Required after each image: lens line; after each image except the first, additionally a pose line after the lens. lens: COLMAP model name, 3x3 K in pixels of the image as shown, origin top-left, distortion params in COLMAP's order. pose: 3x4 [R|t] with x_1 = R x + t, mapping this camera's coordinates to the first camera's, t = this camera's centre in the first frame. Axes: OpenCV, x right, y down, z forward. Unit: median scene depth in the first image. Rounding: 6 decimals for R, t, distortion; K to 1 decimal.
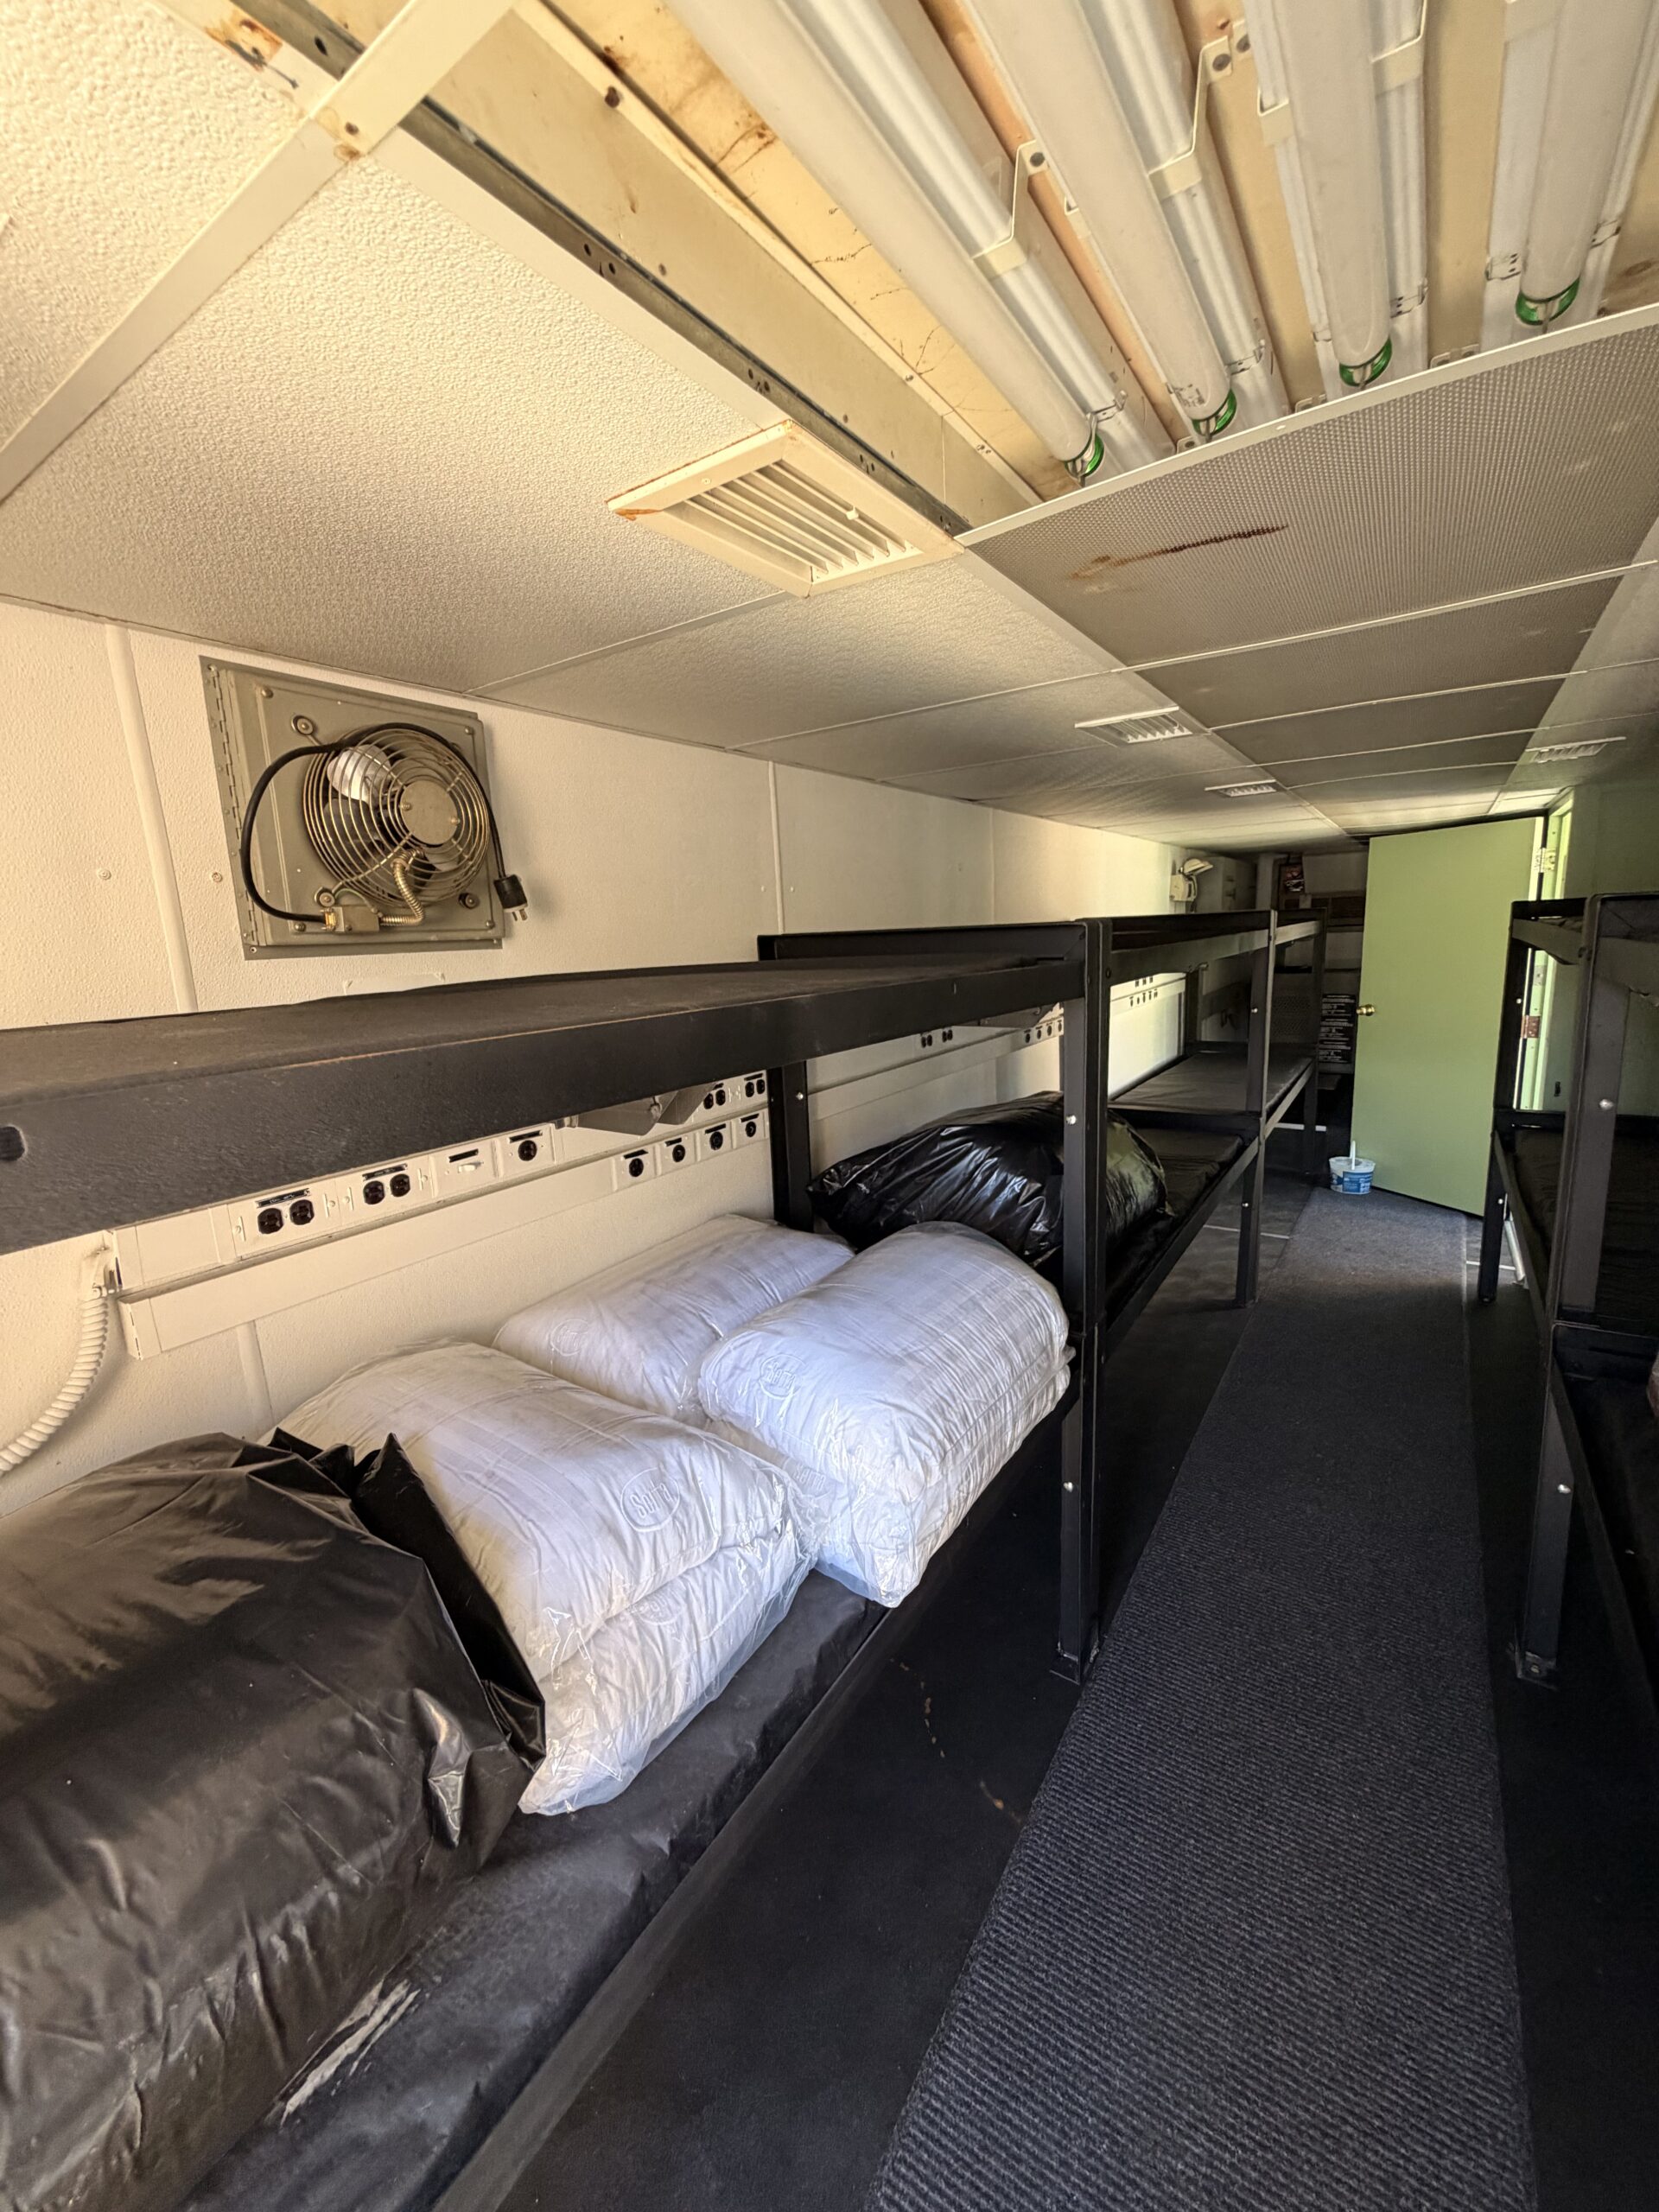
lens RADIAL K [[885.4, 0, 827.1], [0, 885.4, 1099.1], [0, 0, 1]] dist [0.000216, -0.000035]
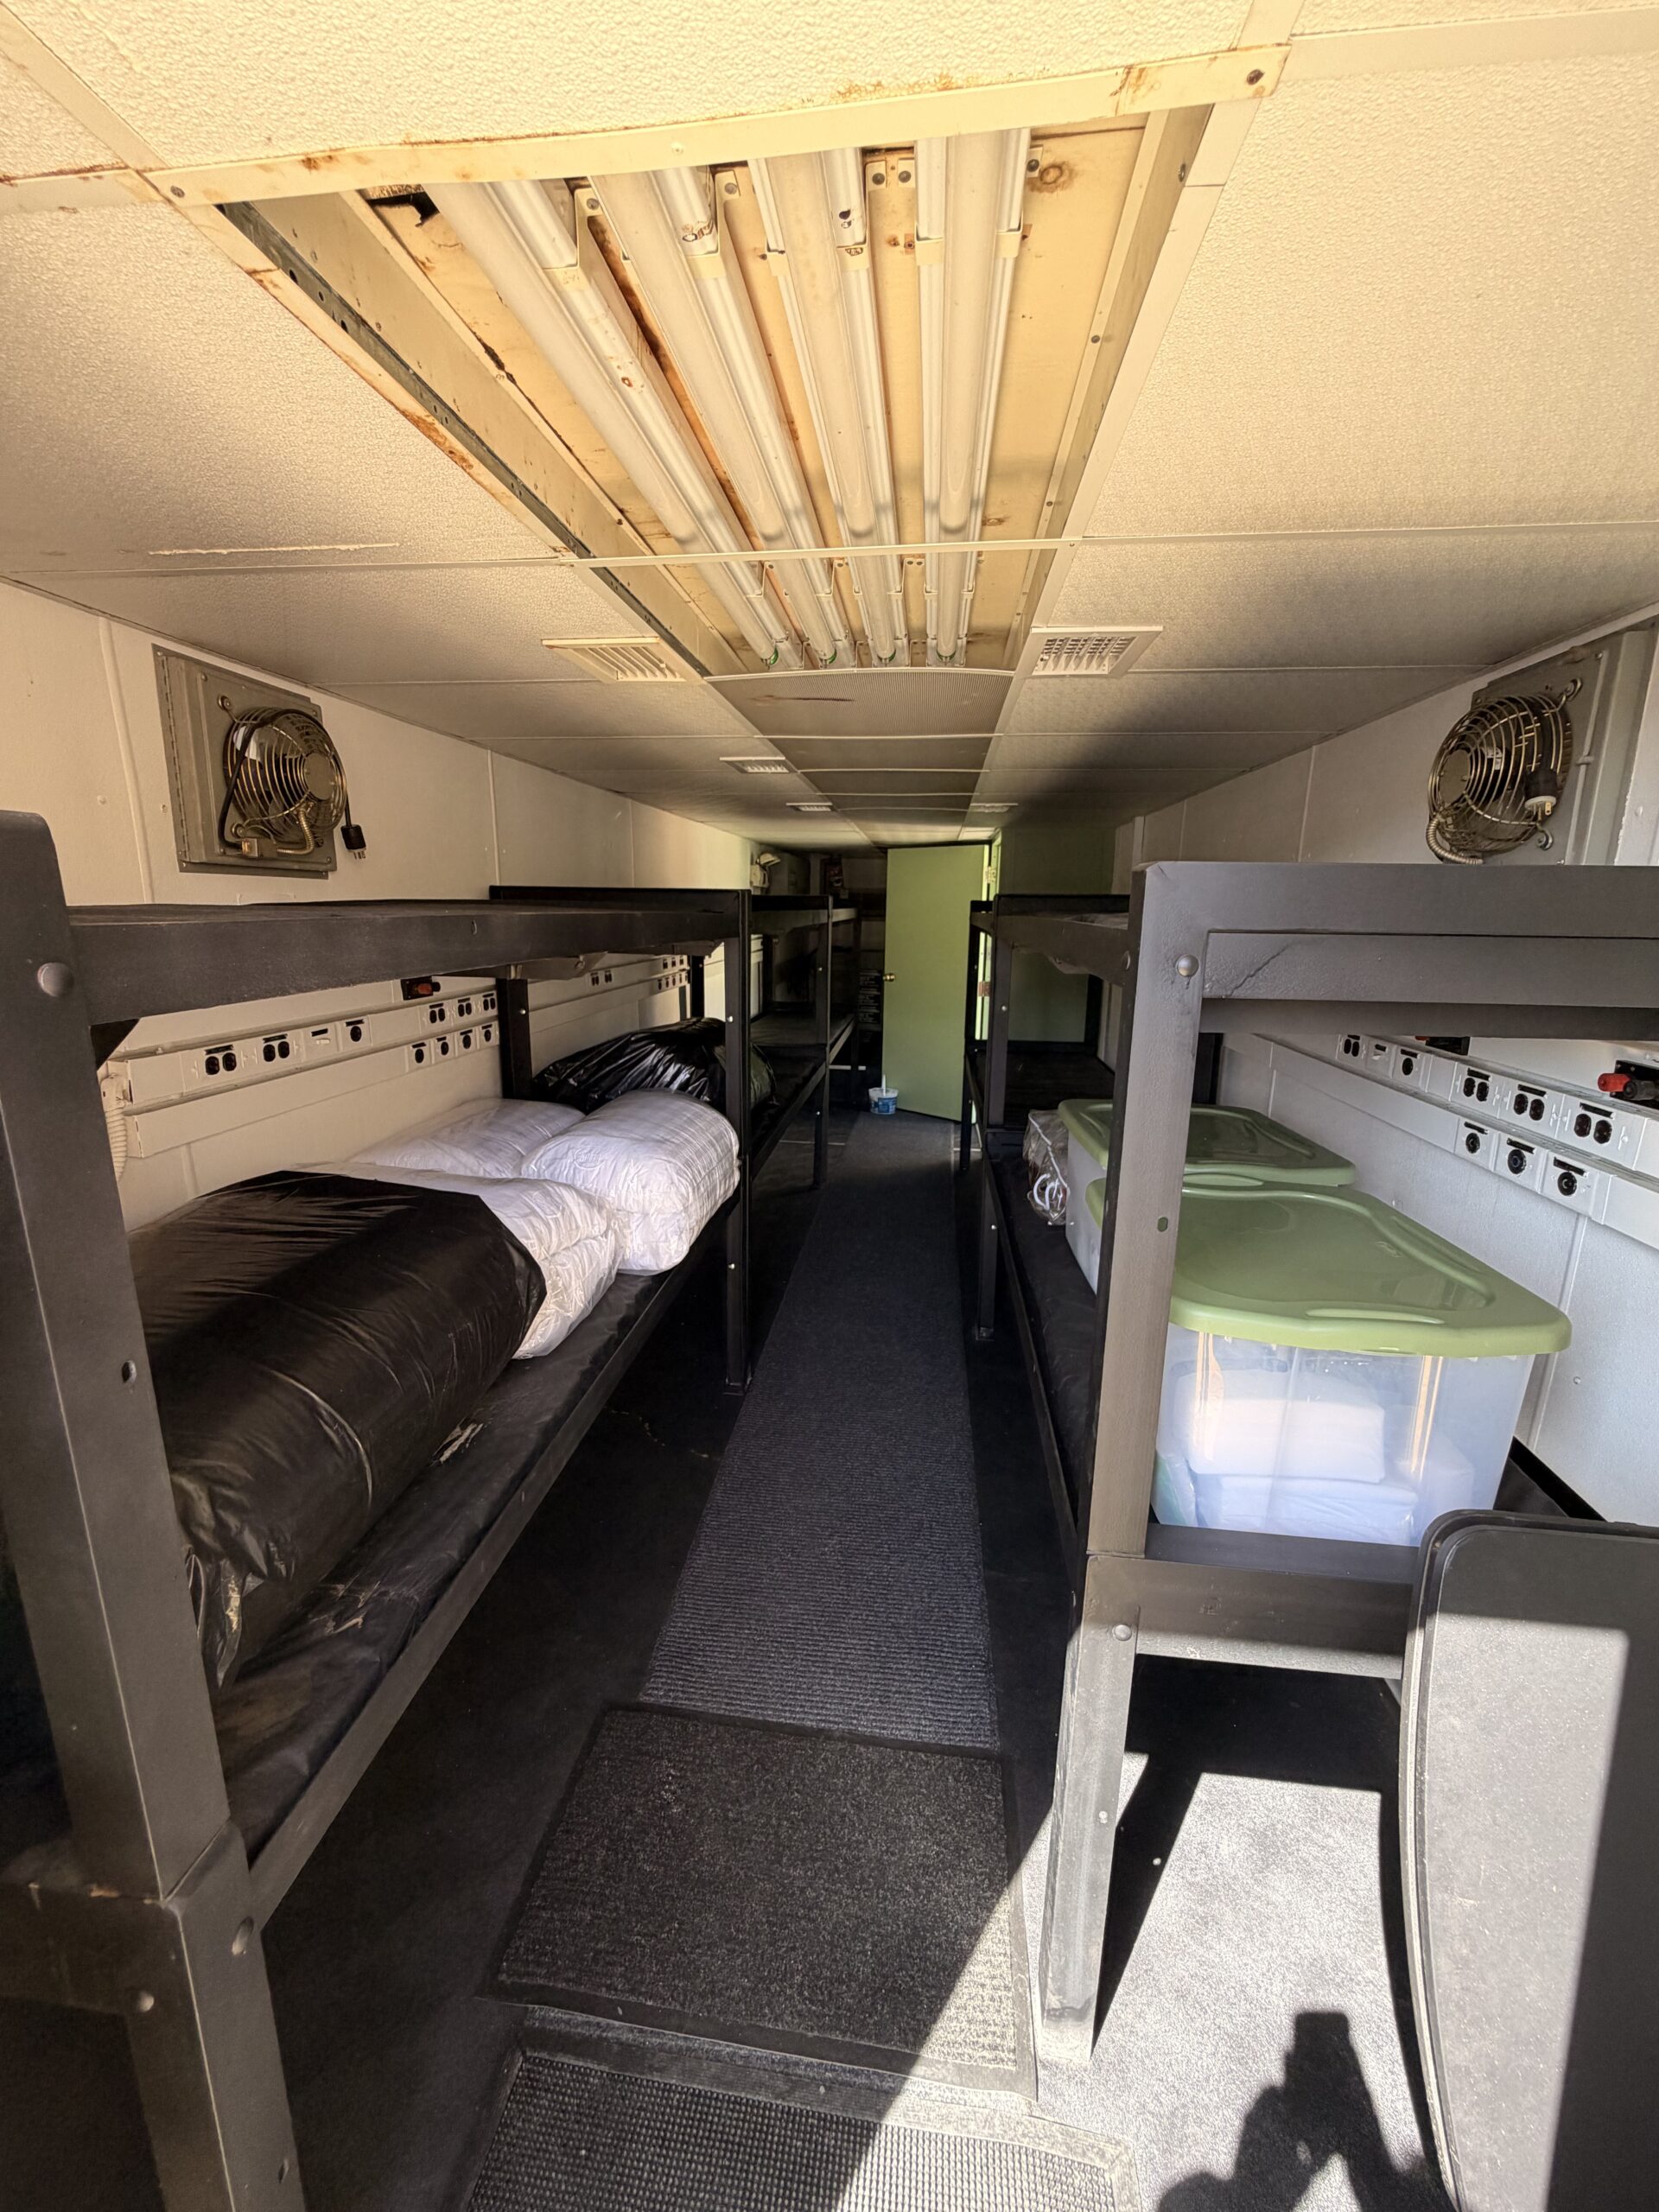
lens RADIAL K [[885.4, 0, 827.1], [0, 885.4, 1099.1], [0, 0, 1]] dist [0.000216, -0.000035]
pose [[0.888118, -0.040557, 0.457822, -0.232597], [0.030805, 0.999112, 0.028751, 0.100837], [-0.458581, -0.011431, 0.888579, -0.365374]]
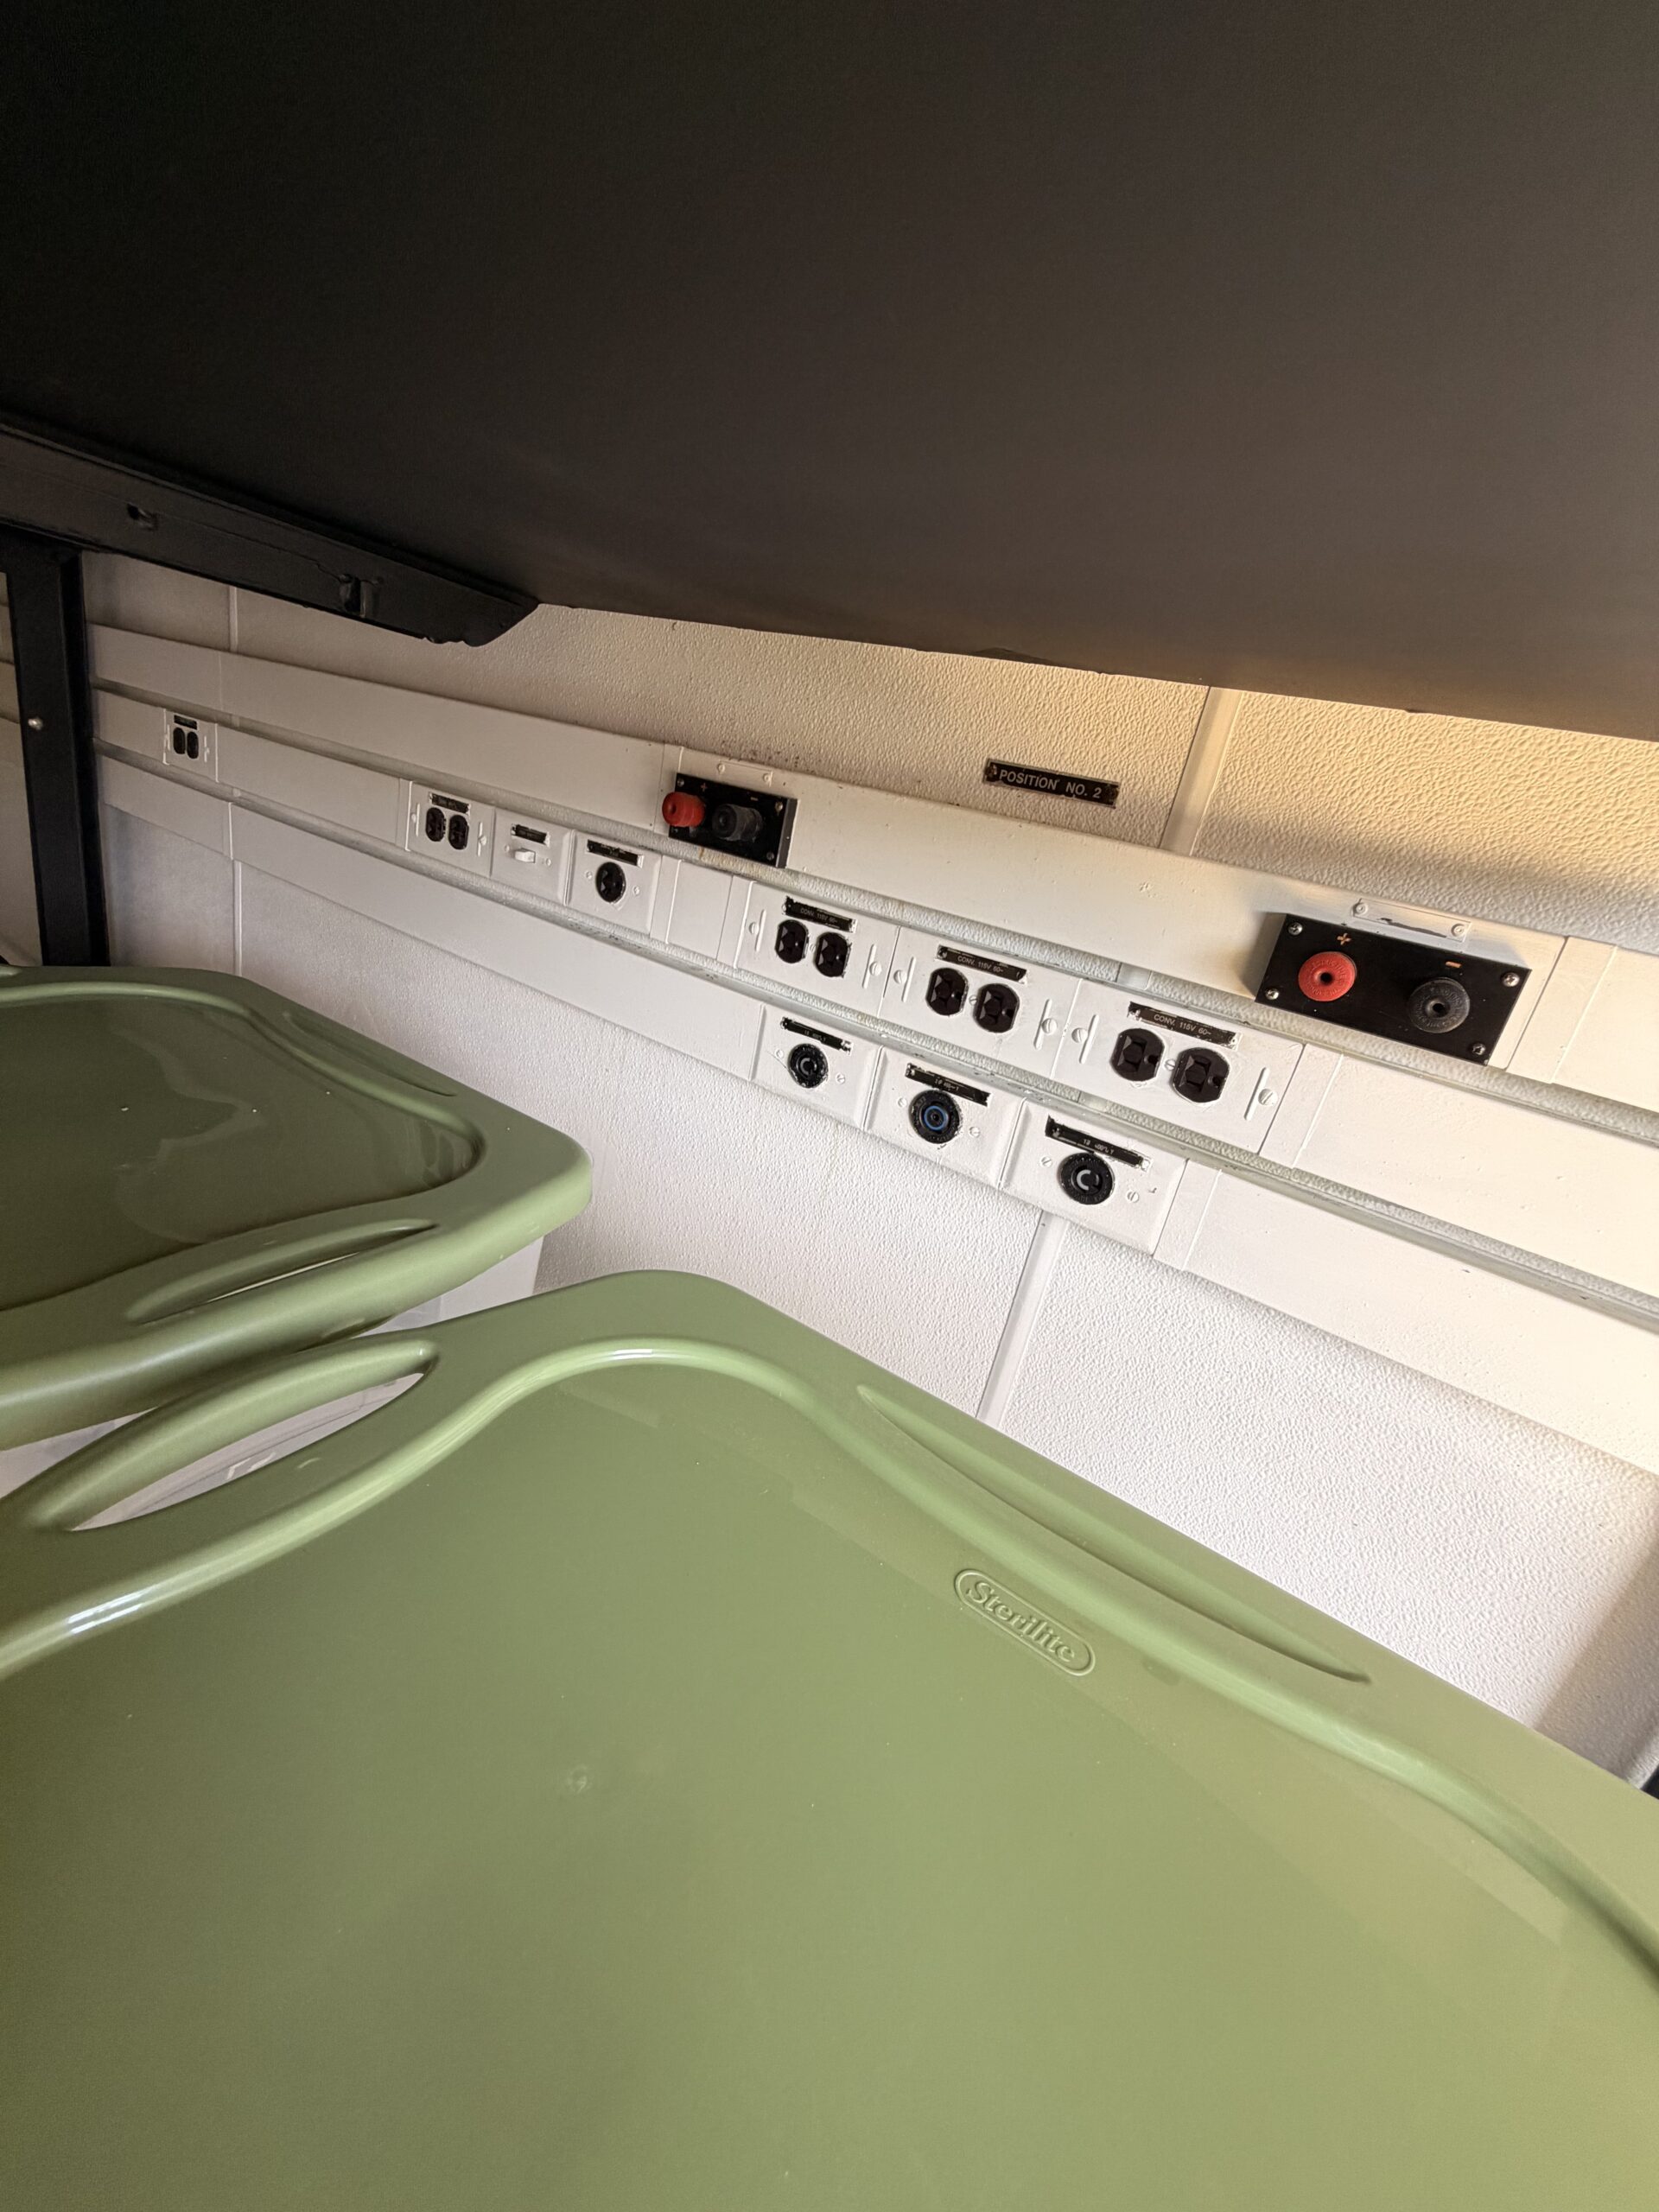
lens RADIAL K [[885.4, 0, 827.1], [0, 885.4, 1099.1], [0, 0, 1]] dist [0.000216, -0.000035]
pose [[-0.004224, -0.288908, 0.957348, 0.256341], [-0.017582, 0.957230, 0.288794, 0.088796], [-0.999837, -0.015612, -0.009123, 0.042025]]
